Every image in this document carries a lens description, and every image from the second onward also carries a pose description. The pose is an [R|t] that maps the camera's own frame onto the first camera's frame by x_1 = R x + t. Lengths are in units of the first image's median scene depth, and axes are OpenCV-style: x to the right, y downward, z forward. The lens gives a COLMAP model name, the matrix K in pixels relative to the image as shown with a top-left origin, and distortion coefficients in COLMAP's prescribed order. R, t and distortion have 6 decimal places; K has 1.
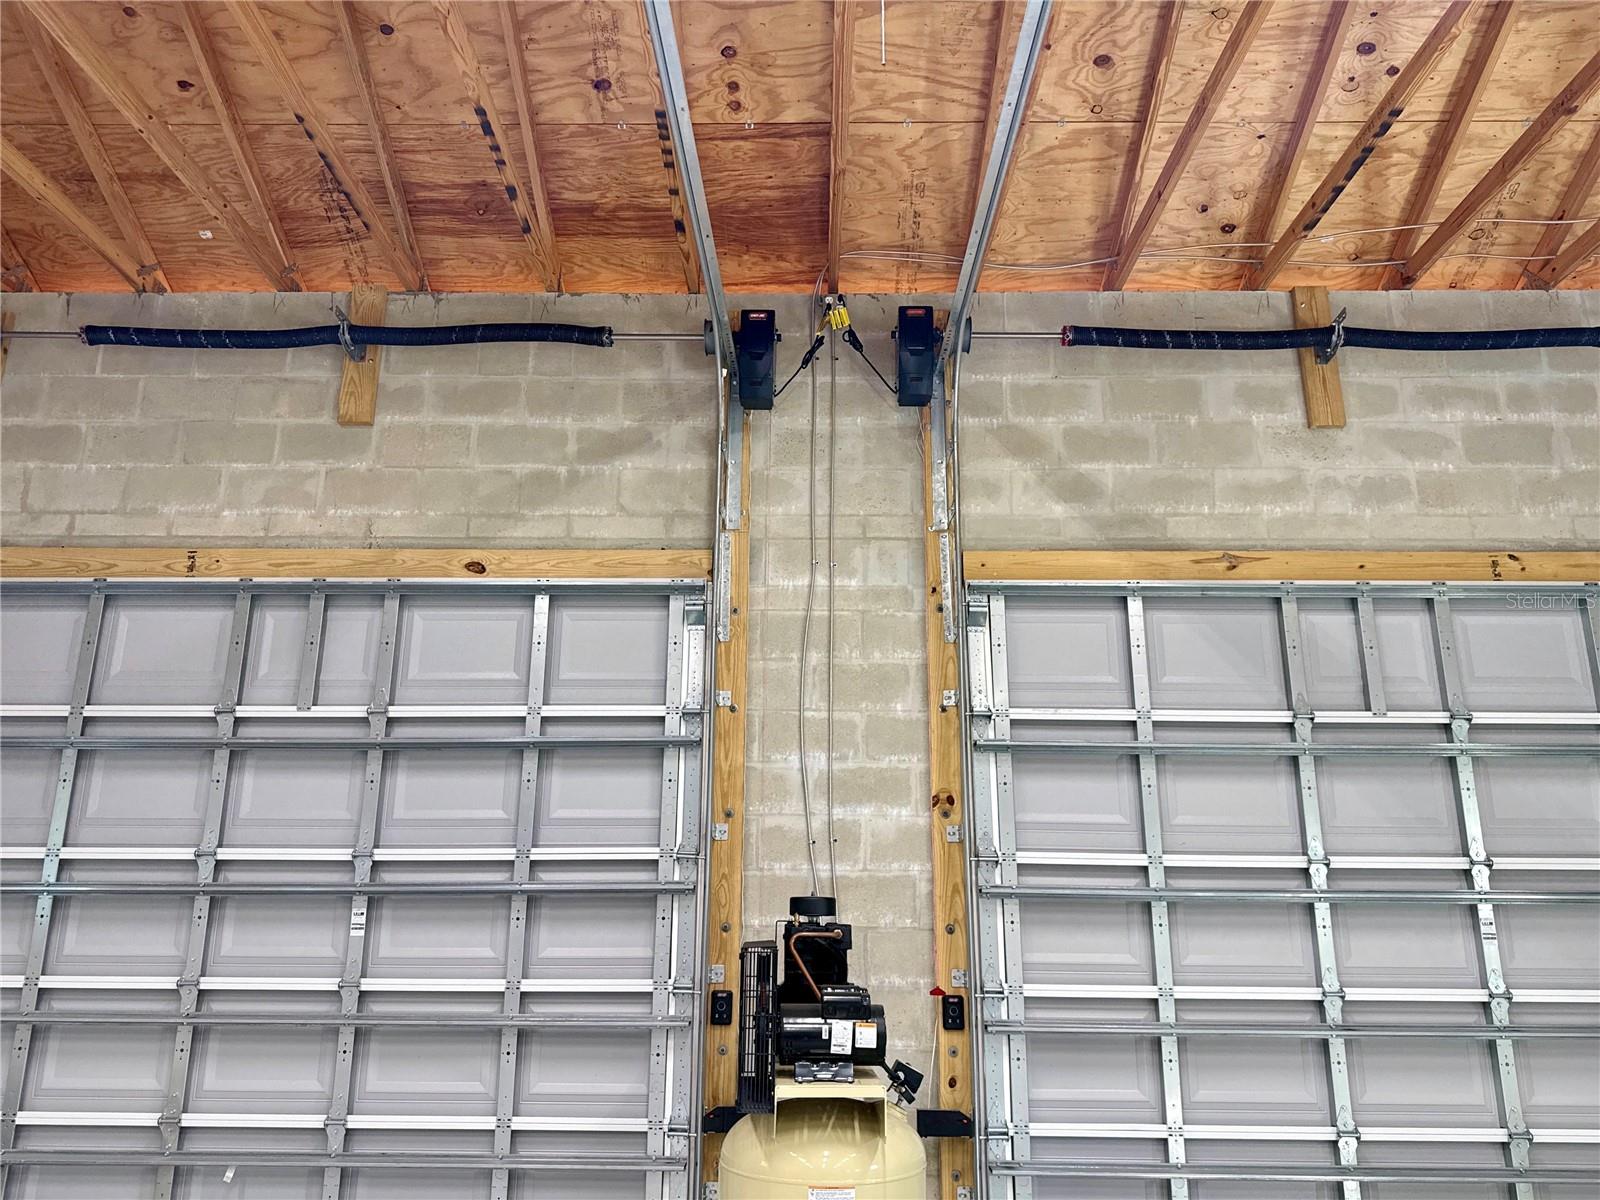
lens RADIAL K [[1107.2, 0, 794.6], [0, 1107.2, 612.5], [0, 0, 1]] dist [0.033799, -0.017876]
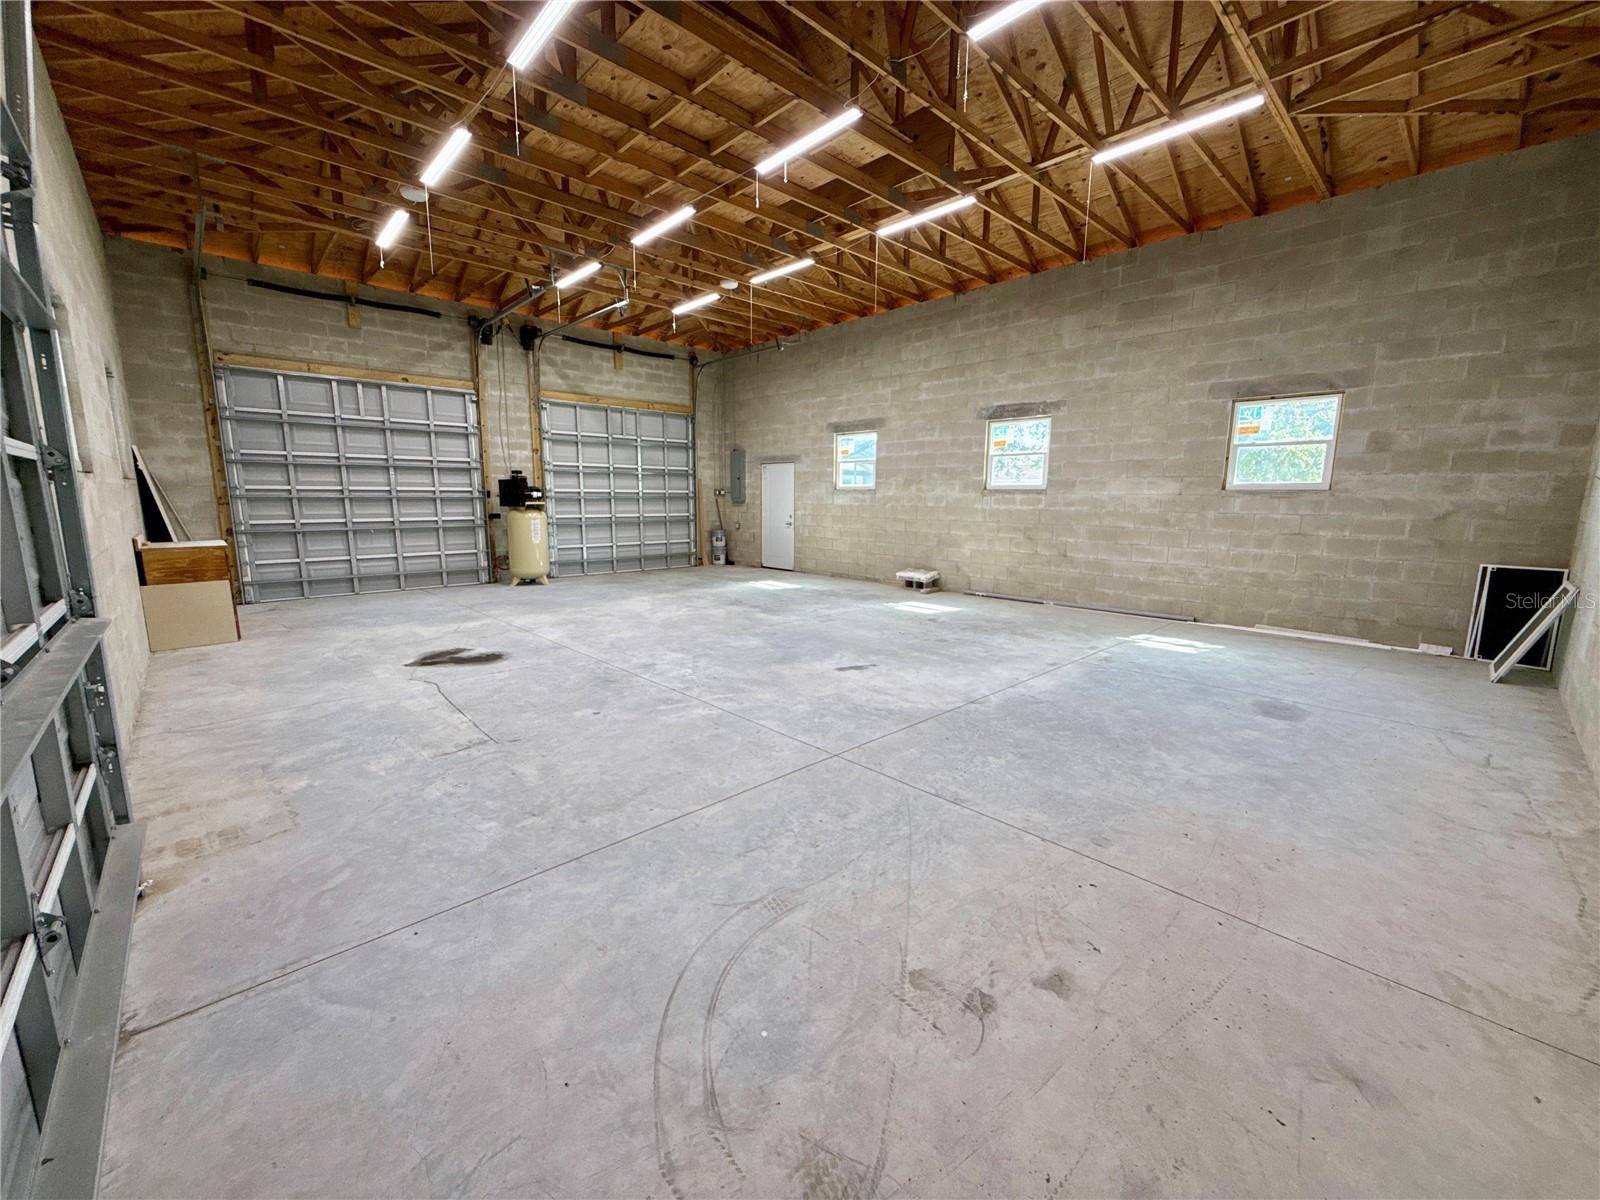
lens RADIAL K [[644.2, 0, 799.6], [0, 644.2, 600.6], [0, 0, 1]] dist [0.002825, -0.000148]
pose [[0.714945, -0.116804, 0.689356, -0.889563], [-0.180720, 0.921571, 0.343579, -0.328321], [-0.675422, -0.370221, 0.637763, -1.473923]]
